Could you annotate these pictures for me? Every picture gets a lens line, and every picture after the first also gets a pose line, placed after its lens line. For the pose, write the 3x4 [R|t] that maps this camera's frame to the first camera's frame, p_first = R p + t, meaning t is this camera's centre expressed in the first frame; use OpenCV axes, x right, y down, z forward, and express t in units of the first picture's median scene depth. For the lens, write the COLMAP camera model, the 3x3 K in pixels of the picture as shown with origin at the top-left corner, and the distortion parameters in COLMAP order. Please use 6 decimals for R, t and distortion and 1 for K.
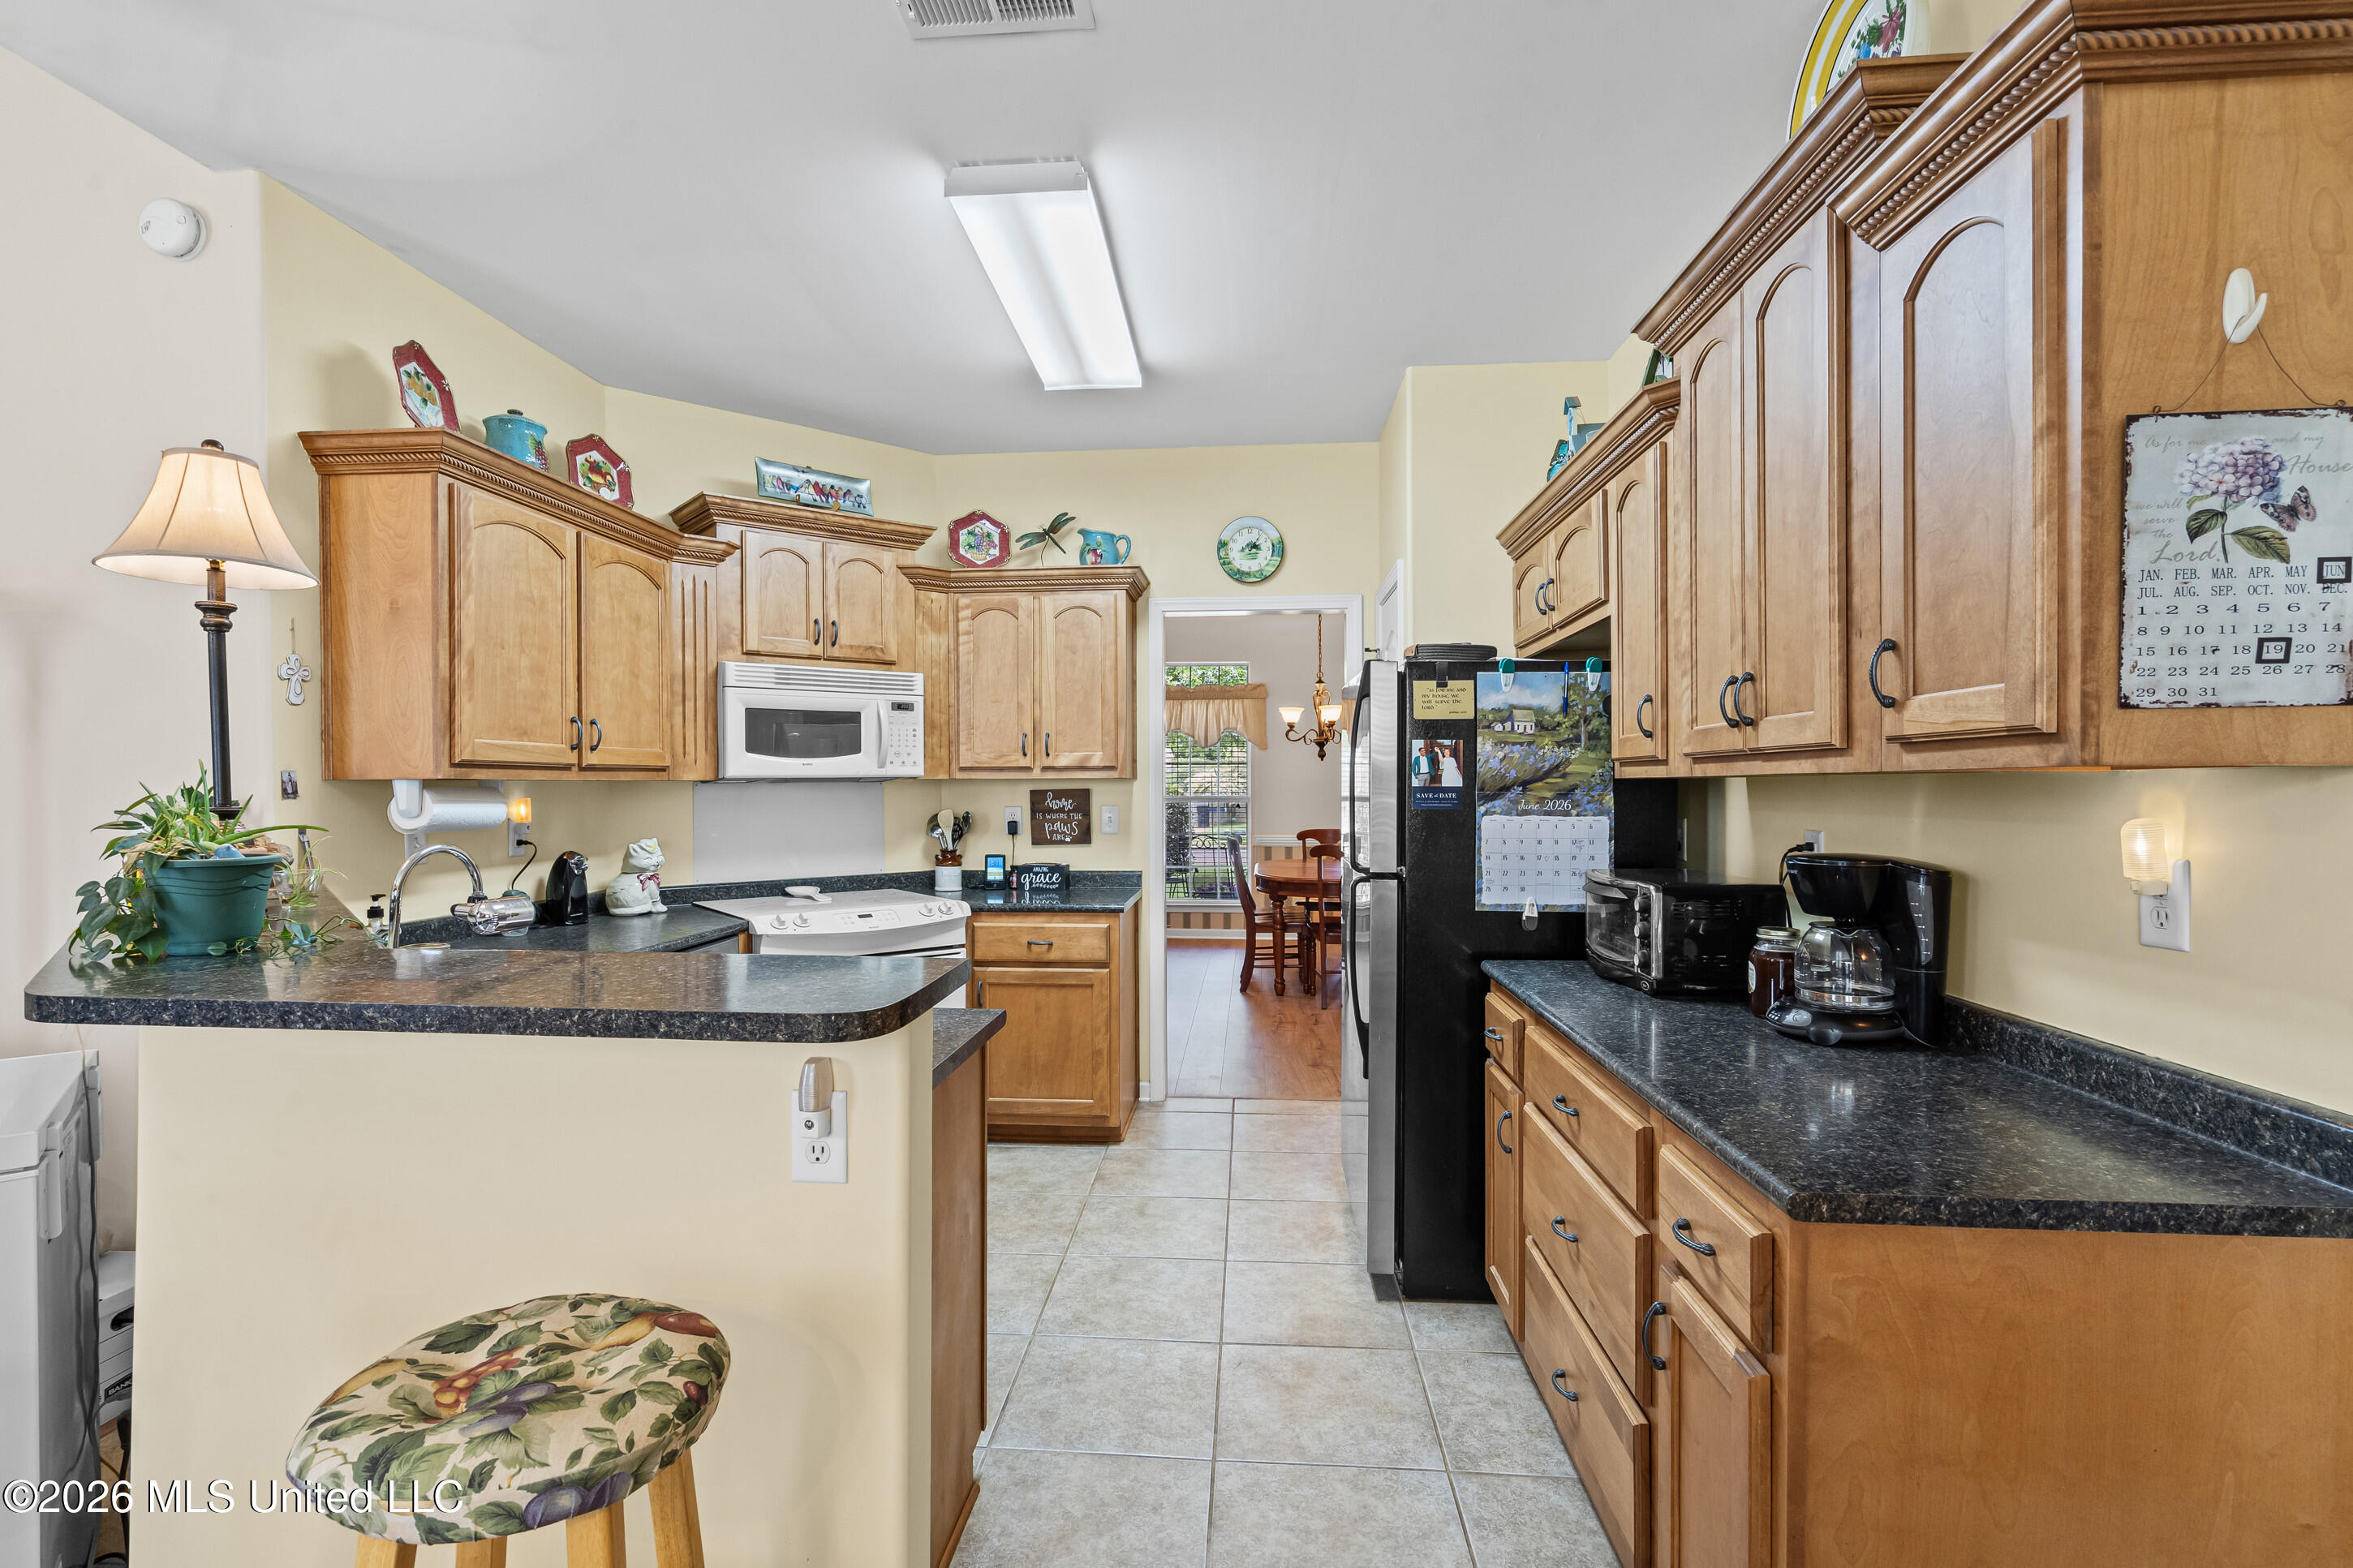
lens RADIAL K [[1070.9, 0, 1176.5], [0, 1070.9, 784.0], [0, 0, 1]] dist [-0.001462, -0.000049]
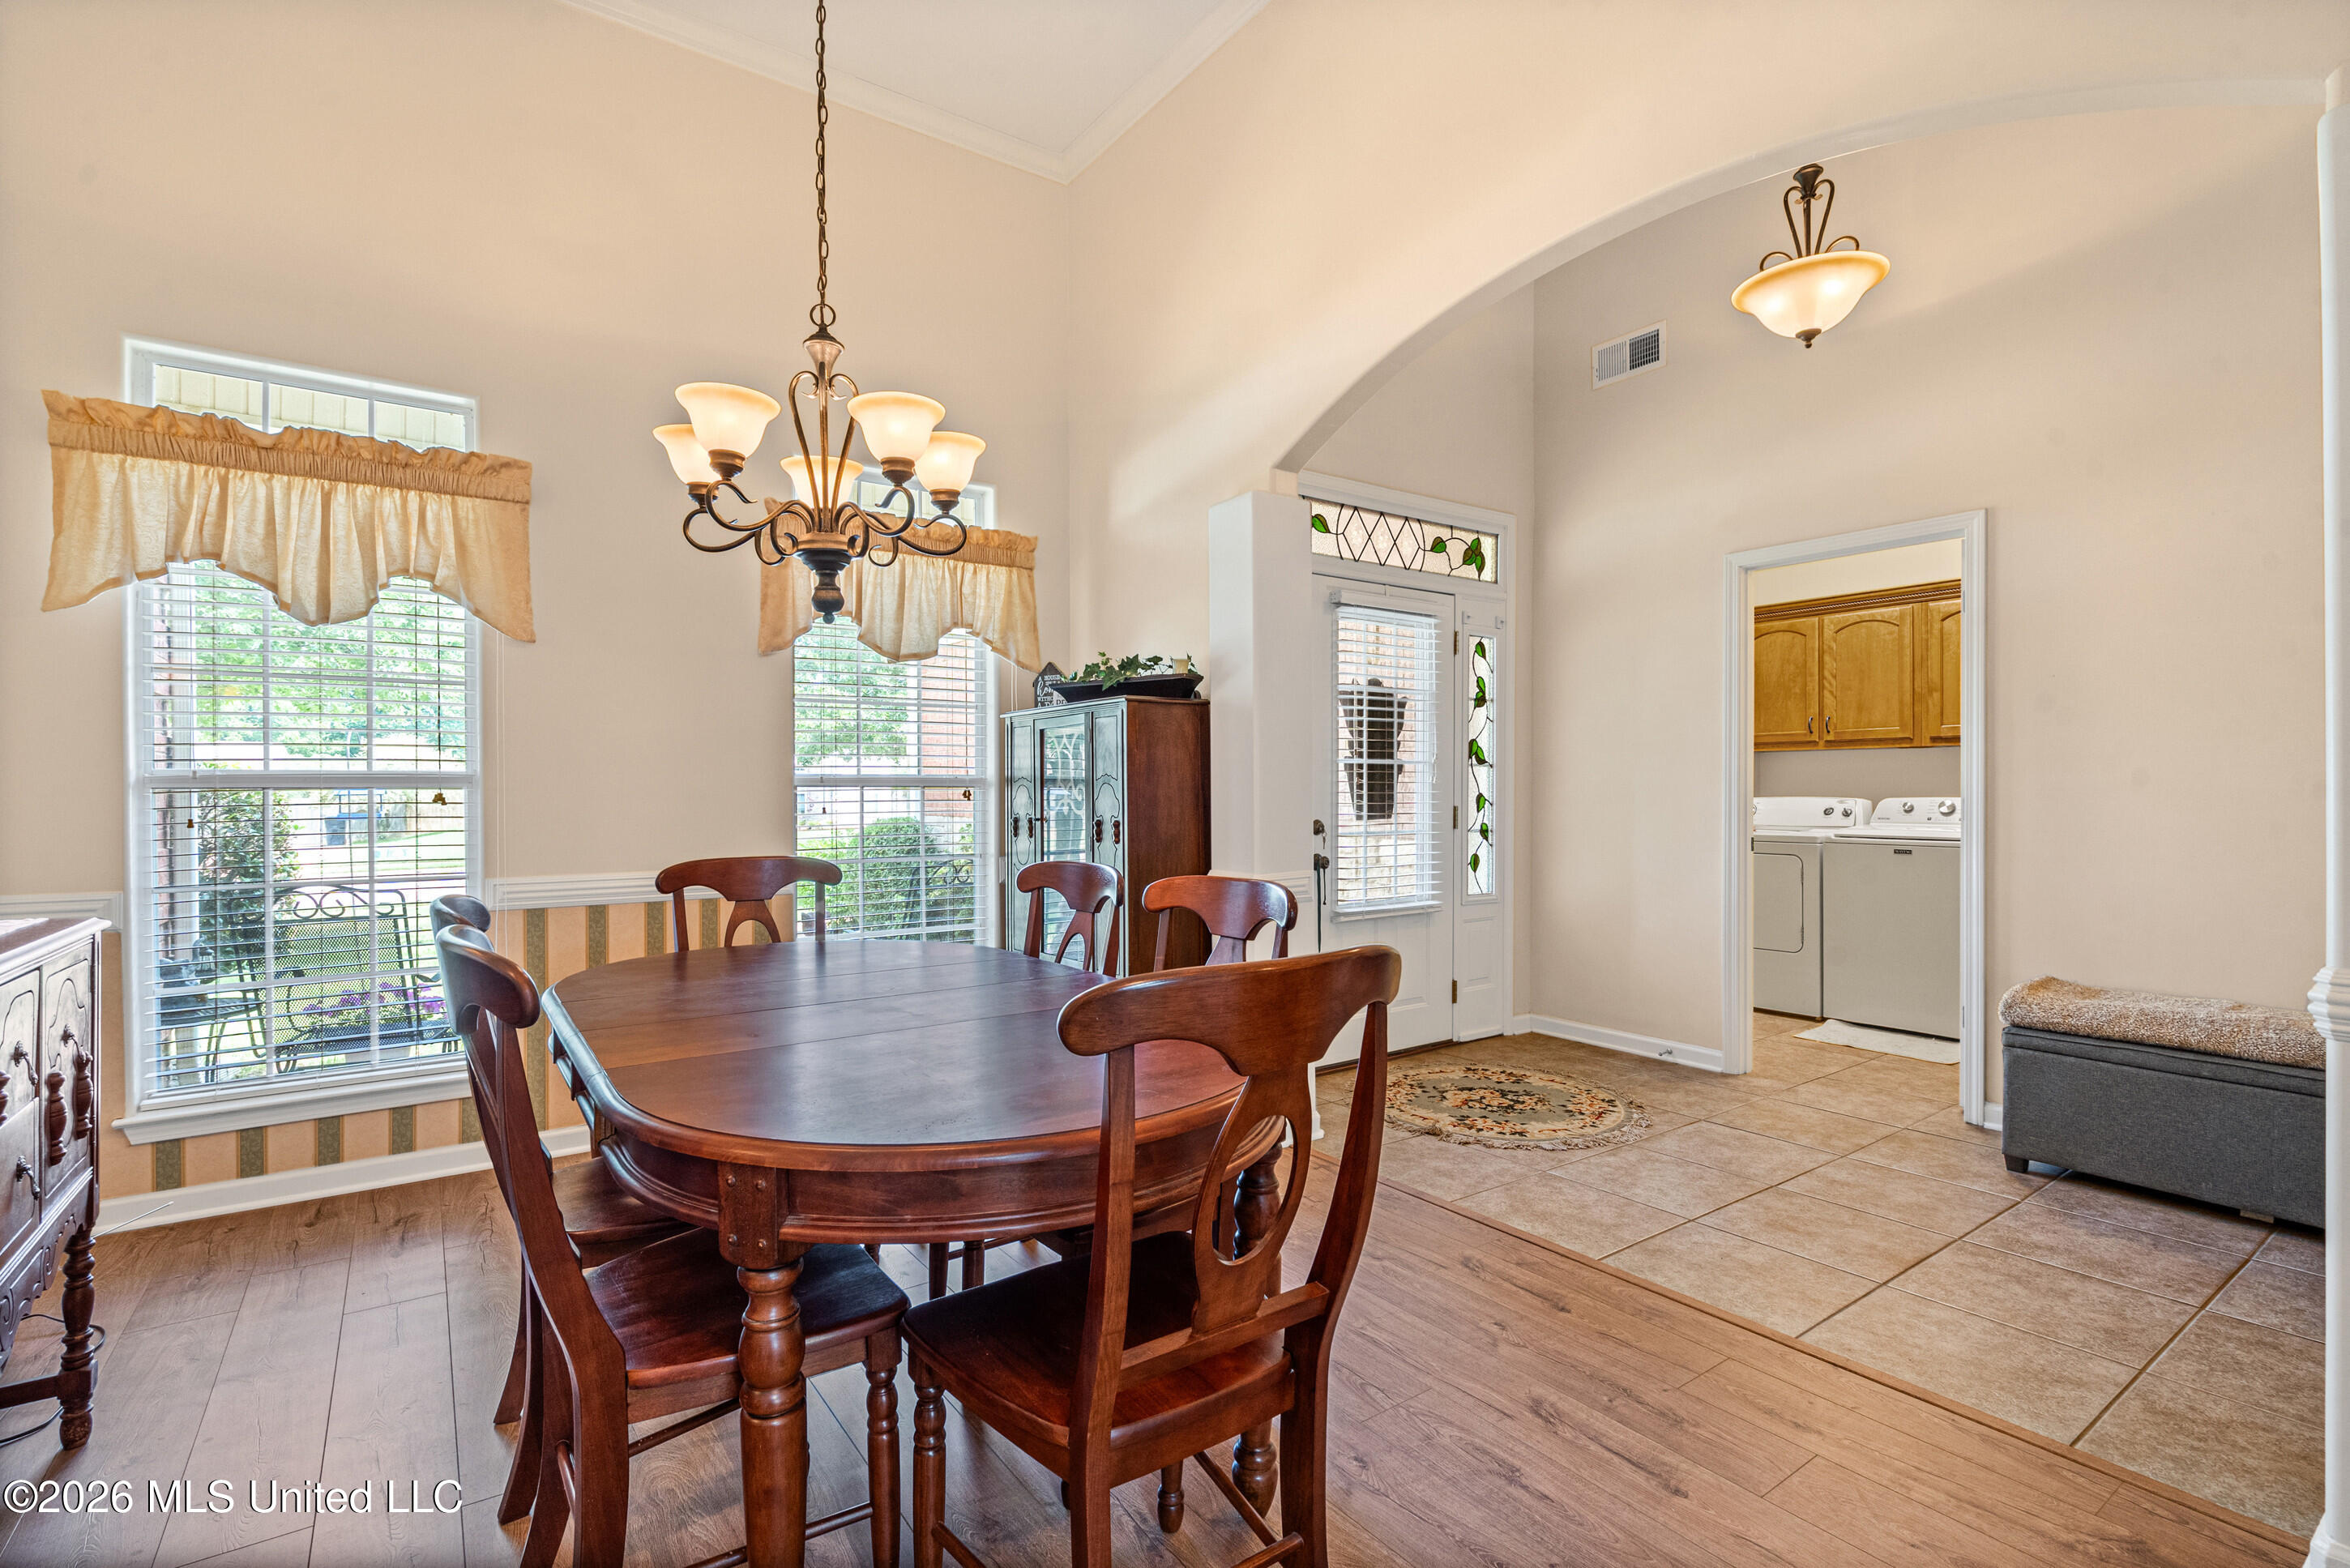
lens RADIAL K [[1069.6, 0, 1175.0], [0, 1069.6, 784.0], [0, 0, 1]] dist [-0.001462, -0.000049]
pose [[0.775609, -0.002900, 0.631207, 0.023268], [0.002353, 0.999996, 0.001702, 0.016422], [-0.631210, 0.000165, 0.775612, 0.578365]]
